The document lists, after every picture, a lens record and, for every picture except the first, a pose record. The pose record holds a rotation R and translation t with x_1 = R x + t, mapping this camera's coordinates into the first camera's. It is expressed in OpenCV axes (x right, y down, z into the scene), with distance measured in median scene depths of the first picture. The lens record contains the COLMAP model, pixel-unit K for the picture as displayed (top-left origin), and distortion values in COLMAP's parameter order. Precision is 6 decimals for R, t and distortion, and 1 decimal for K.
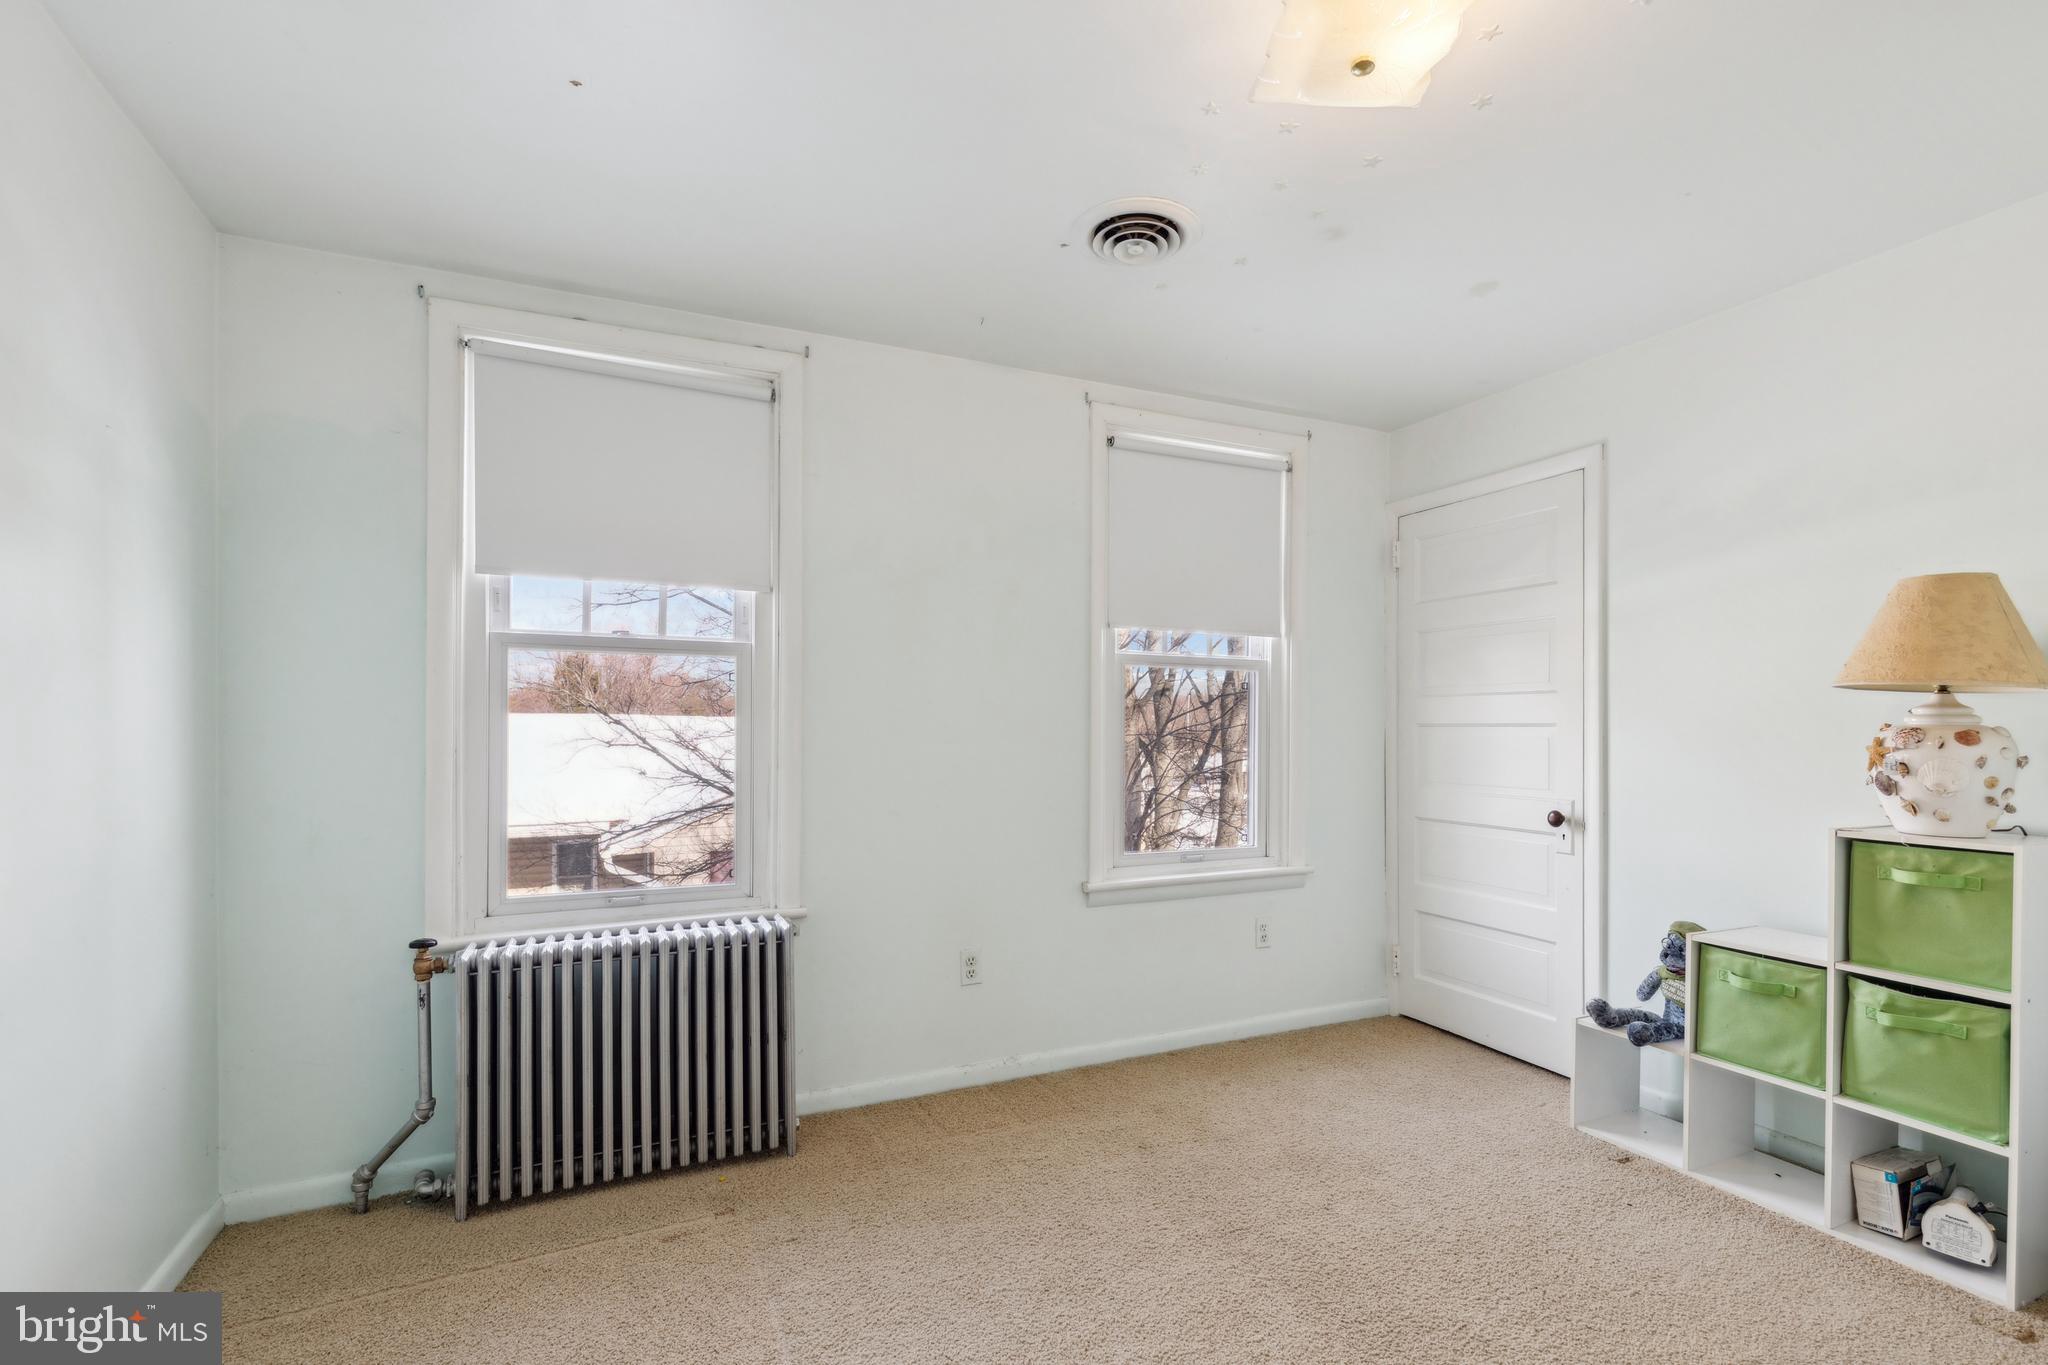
lens RADIAL K [[923.6, 0, 1030.9], [0, 923.6, 720.4], [0, 0, 1]] dist [0.015834, -0.007264]
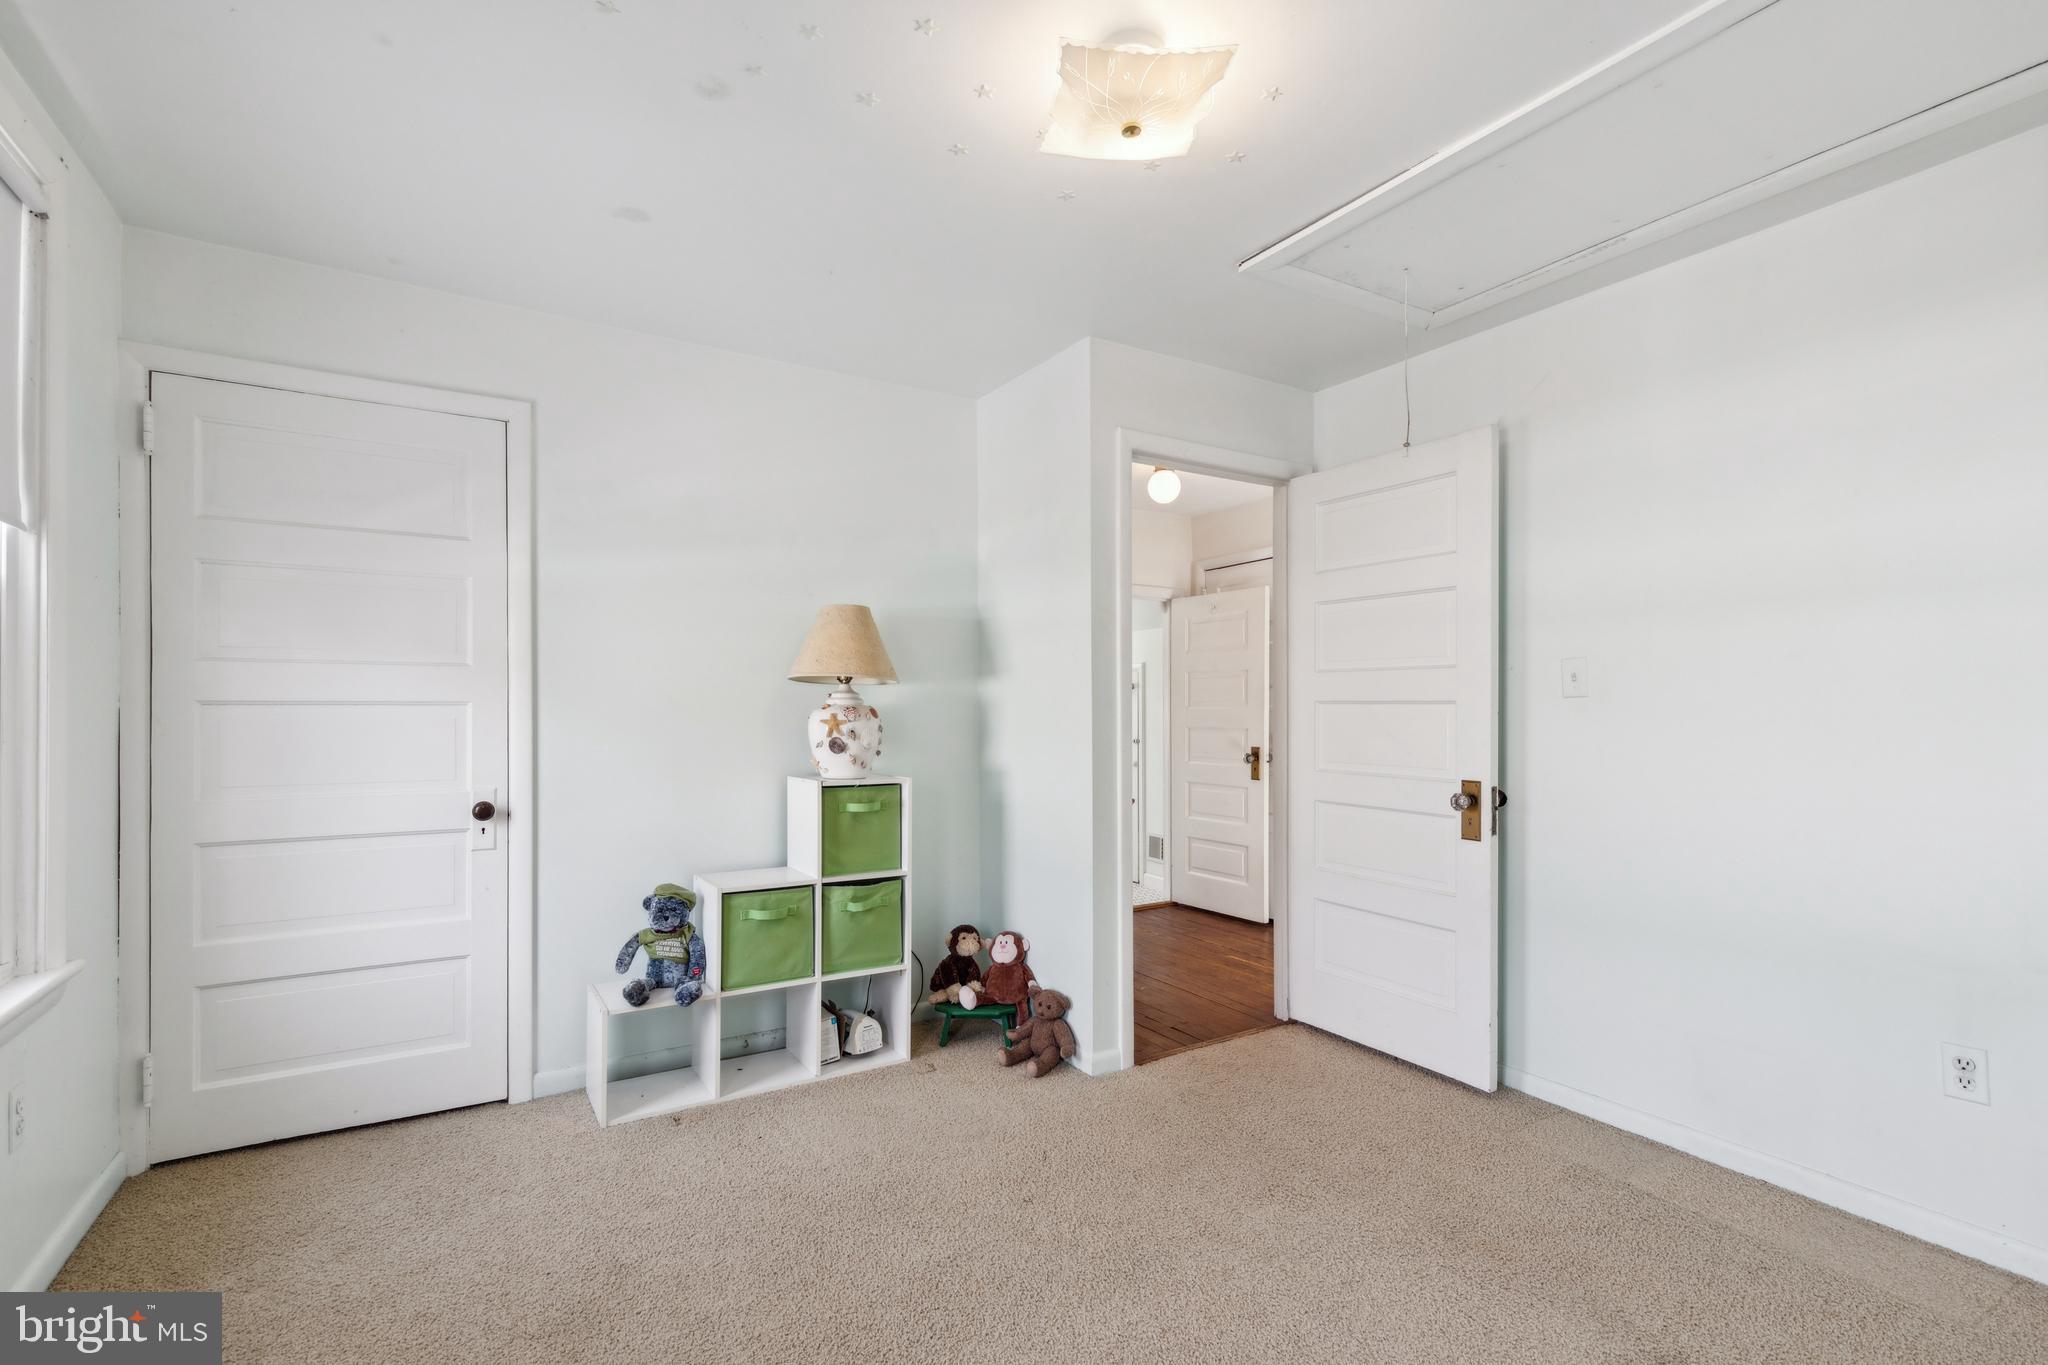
lens RADIAL K [[925.9, 0, 1019.7], [0, 925.9, 704.4], [0, 0, 1]] dist [-0.002632, -0.000539]
pose [[-0.124502, 0.006712, 0.992197, -0.484695], [-0.006228, 0.999952, -0.007546, 0.012599], [-0.992200, -0.007119, -0.124454, 0.824662]]
